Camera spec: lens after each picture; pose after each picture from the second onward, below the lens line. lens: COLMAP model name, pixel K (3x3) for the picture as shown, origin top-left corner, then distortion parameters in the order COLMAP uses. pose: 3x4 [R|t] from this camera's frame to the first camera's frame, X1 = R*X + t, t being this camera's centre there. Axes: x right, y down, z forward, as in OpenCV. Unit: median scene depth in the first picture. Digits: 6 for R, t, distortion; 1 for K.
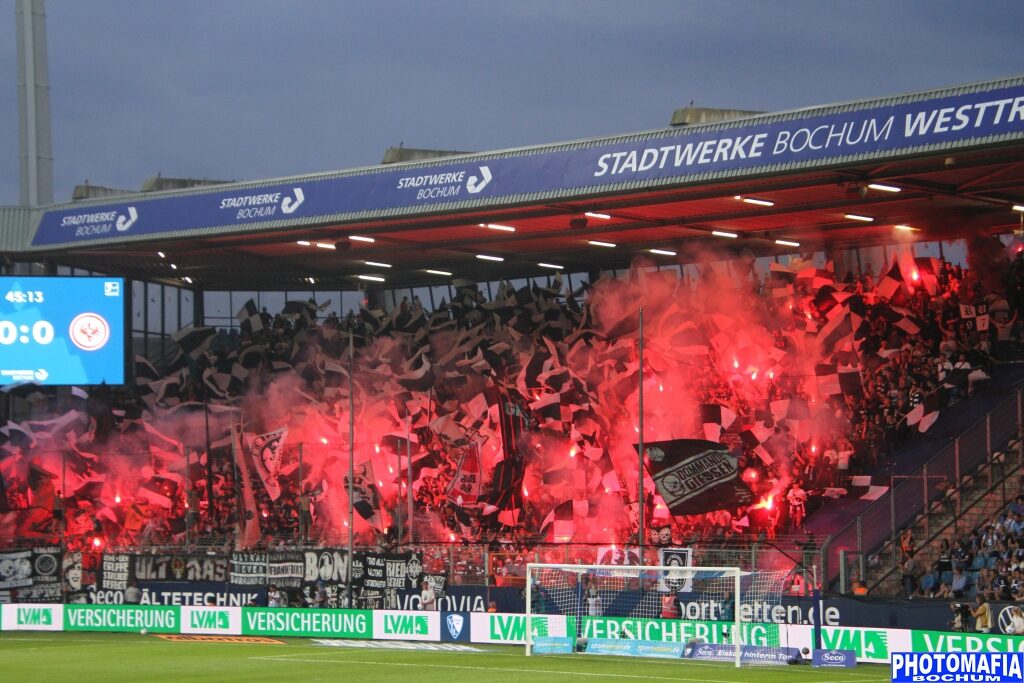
lens RADIAL K [[2596.1, 0, 515.2], [0, 2596.1, 391.1], [0, 0, 1]] dist [0.674014, 1.668272]
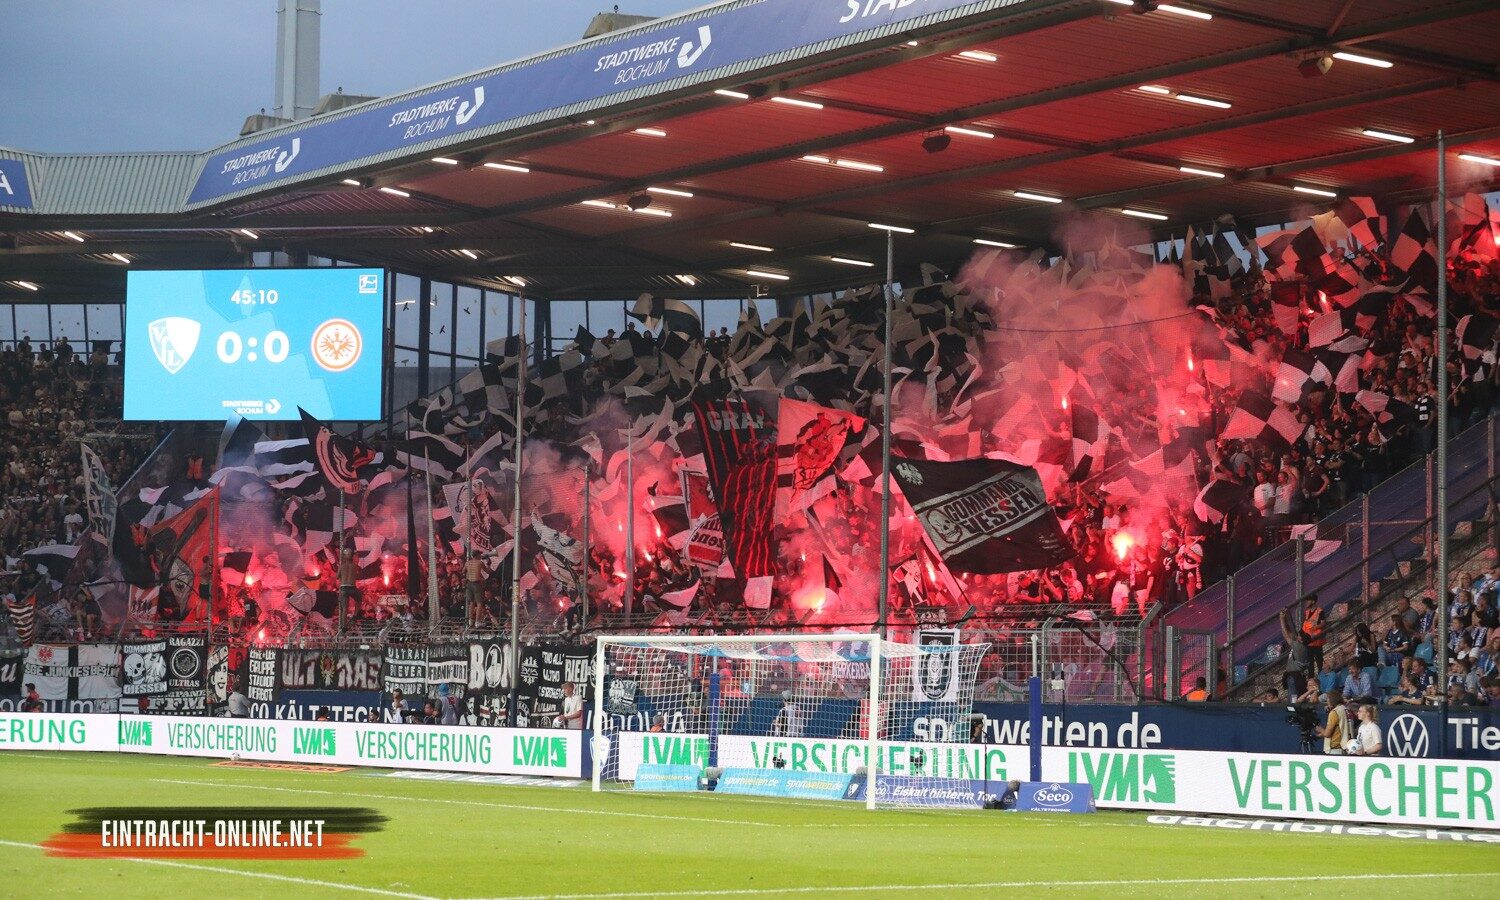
lens RADIAL K [[3210.1, 0, 750.0], [0, 3210.1, 450.0], [0, 0, 1]] dist [-0.035327, 0.046158]
pose [[0.979991, 0.004537, -0.198992, 0.141493], [-0.010440, 0.999536, -0.028624, 0.034853], [0.198770, 0.030128, 0.979583, 0.232685]]
